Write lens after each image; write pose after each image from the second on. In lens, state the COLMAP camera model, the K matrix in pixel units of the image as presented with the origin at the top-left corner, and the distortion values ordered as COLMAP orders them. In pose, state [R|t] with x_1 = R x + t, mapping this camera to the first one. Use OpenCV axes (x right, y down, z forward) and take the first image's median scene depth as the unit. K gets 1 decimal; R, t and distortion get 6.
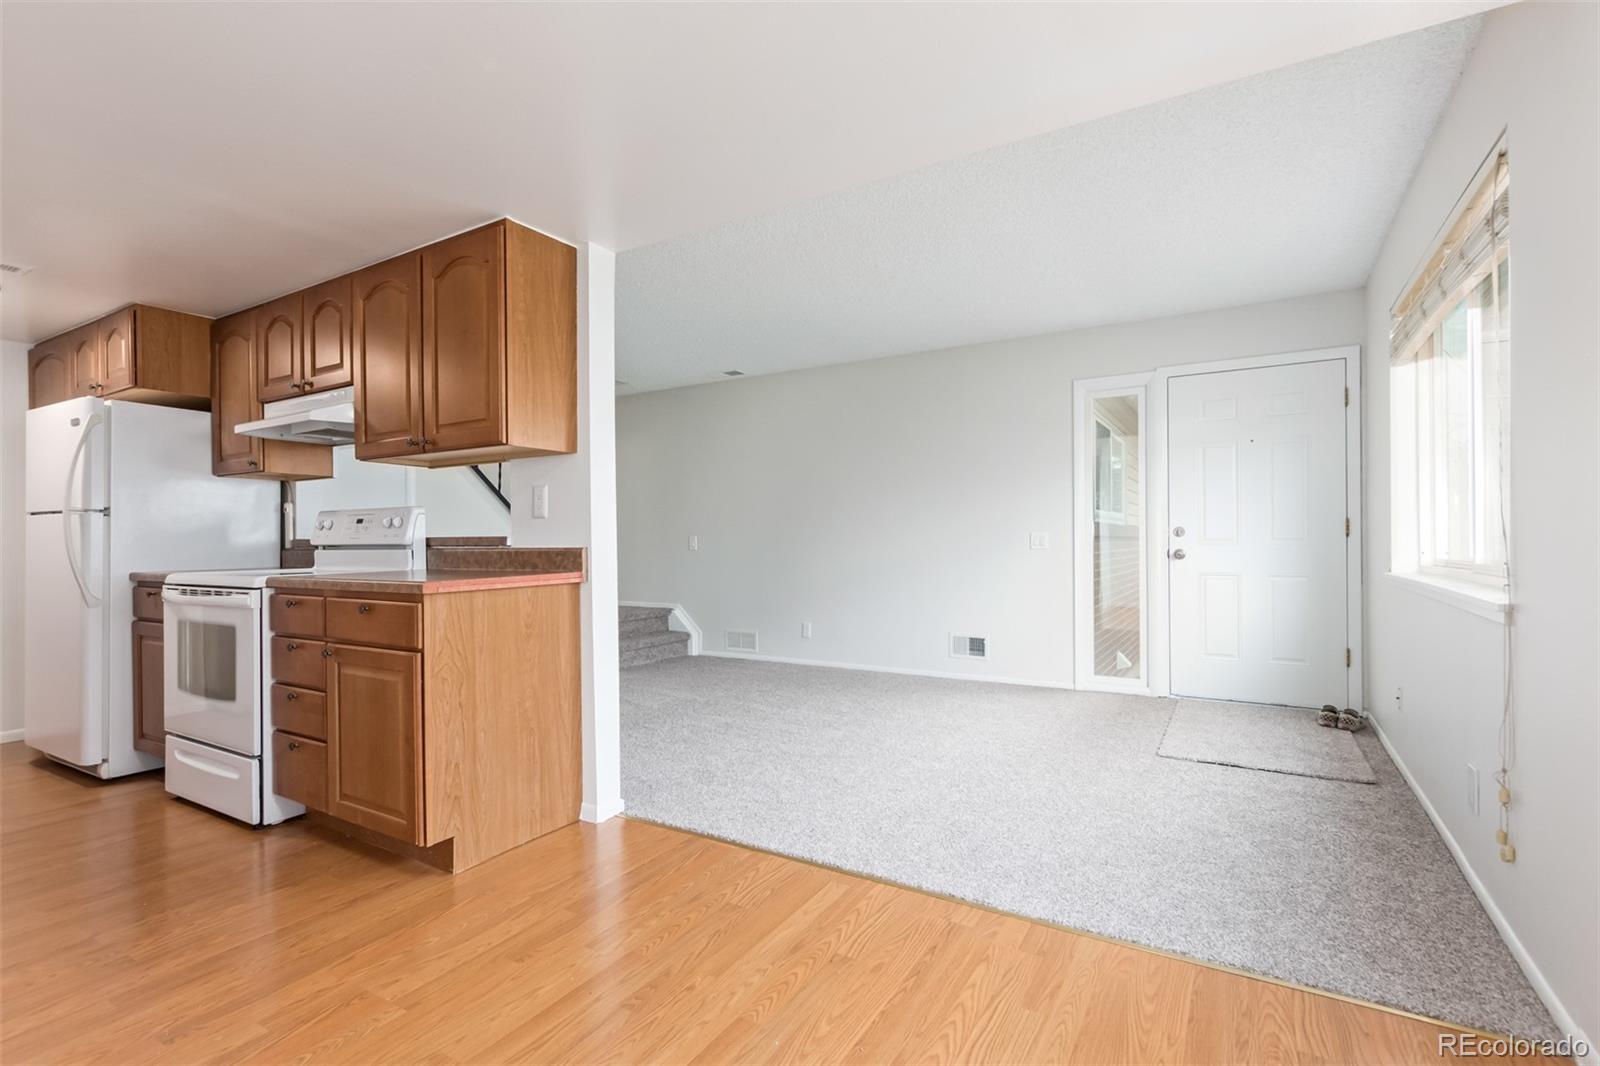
lens RADIAL K [[750.7, 0, 792.6], [0, 750.7, 539.1], [0, 0, 1]] dist [0.007935, -0.003868]
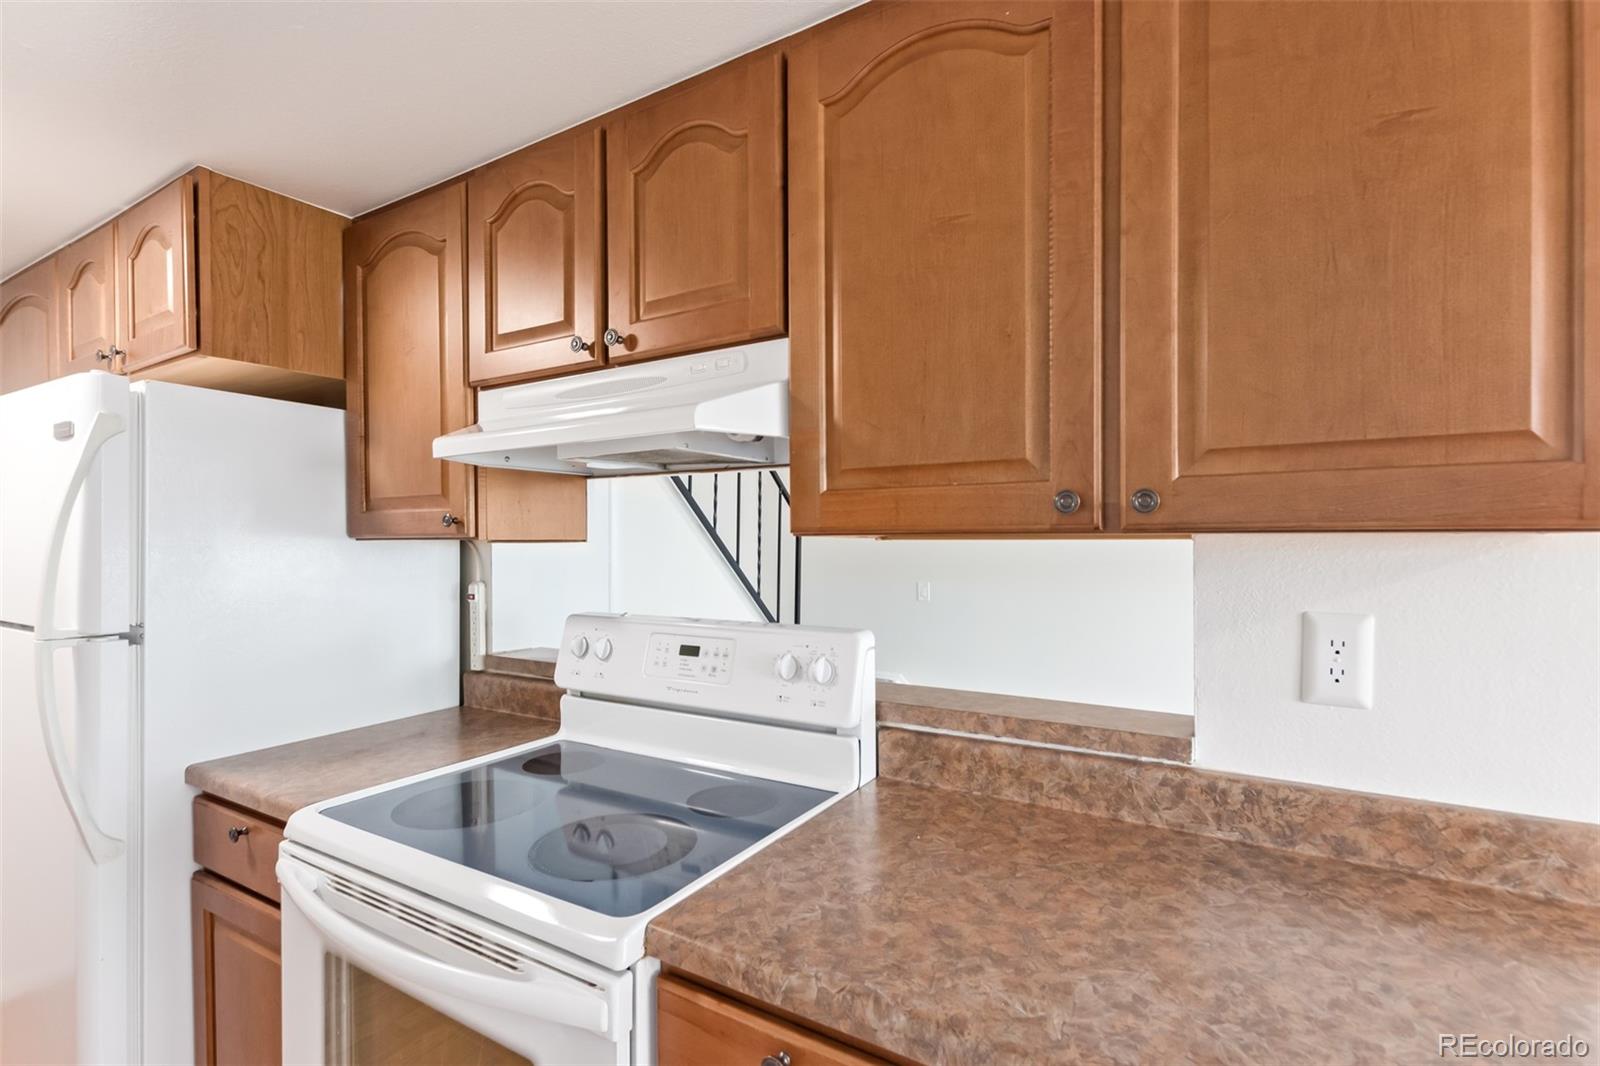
lens RADIAL K [[750.7, 0, 797.3], [0, 750.7, 543.0], [0, 0, 1]] dist [0.007935, -0.003868]
pose [[0.999973, 0.004664, -0.005742, -0.528529], [-0.004638, 0.999979, 0.004626, -0.094711], [0.005764, -0.004599, 0.999973, 0.570140]]
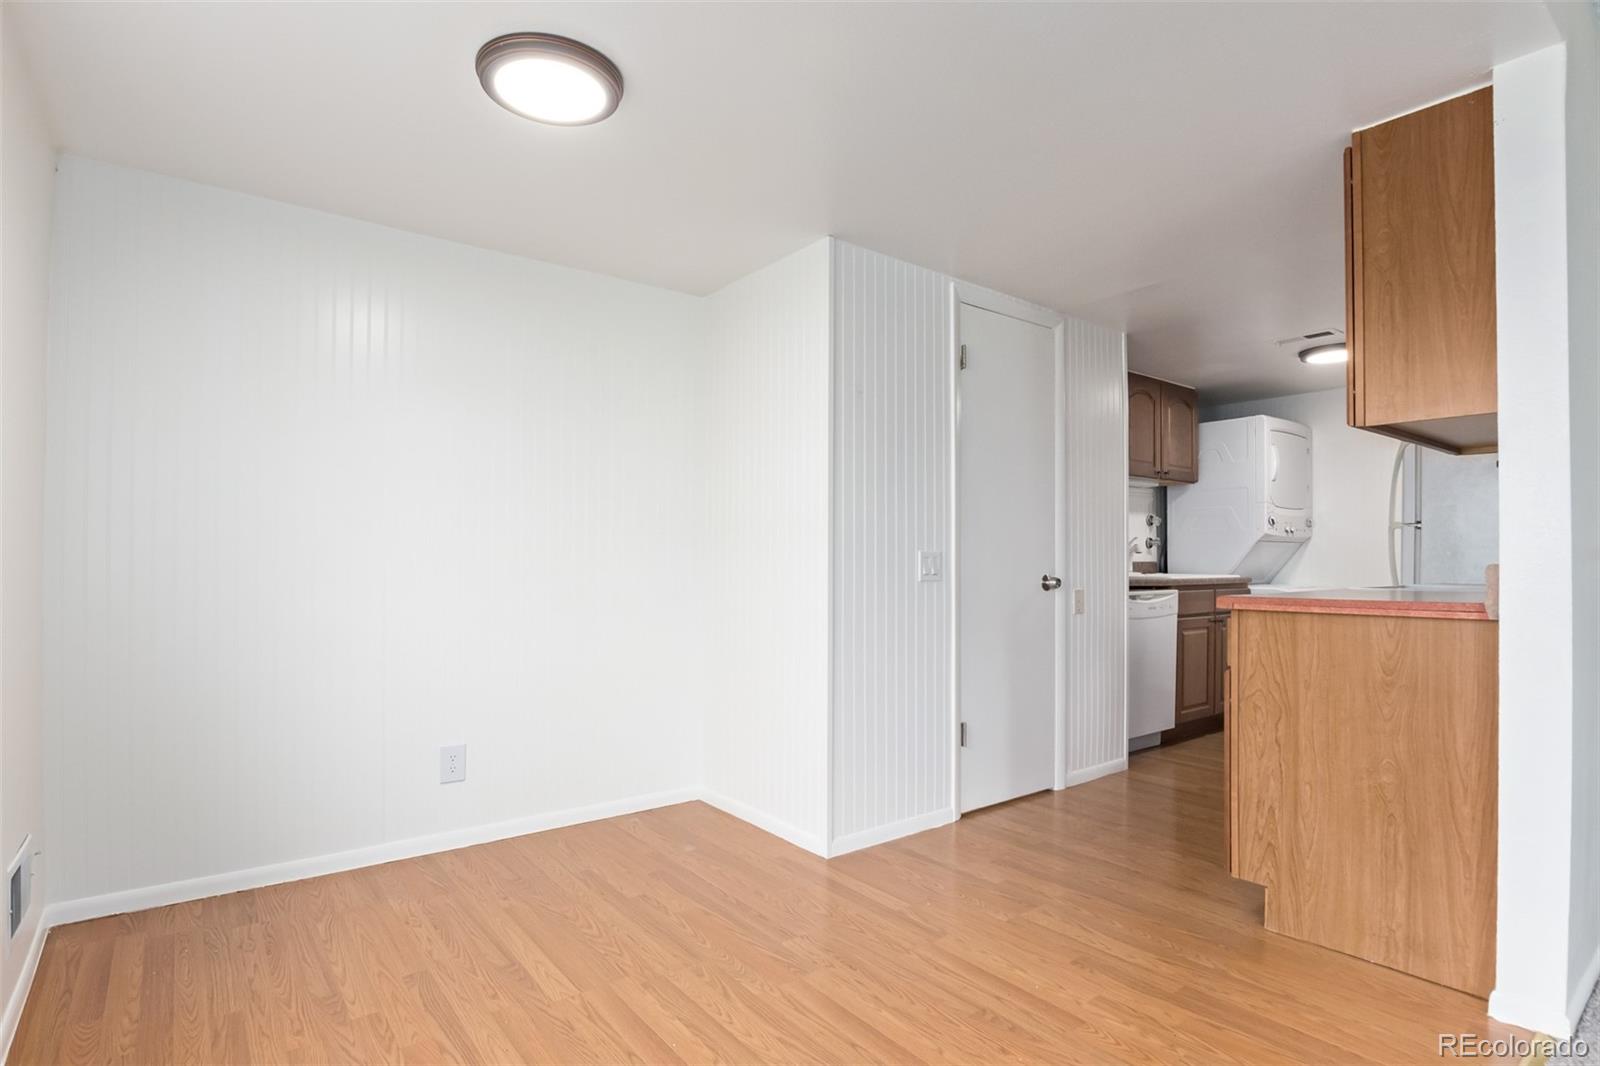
lens RADIAL K [[799.9, 0, 802.6], [0, 799.9, 552.6], [0, 0, 1]] dist [-0.021368, -0.004990]
pose [[-0.353618, 0.002570, -0.935386, 0.444571], [0.000518, 0.999997, 0.002552, -0.000858], [0.935390, 0.000417, -0.353619, 0.591590]]
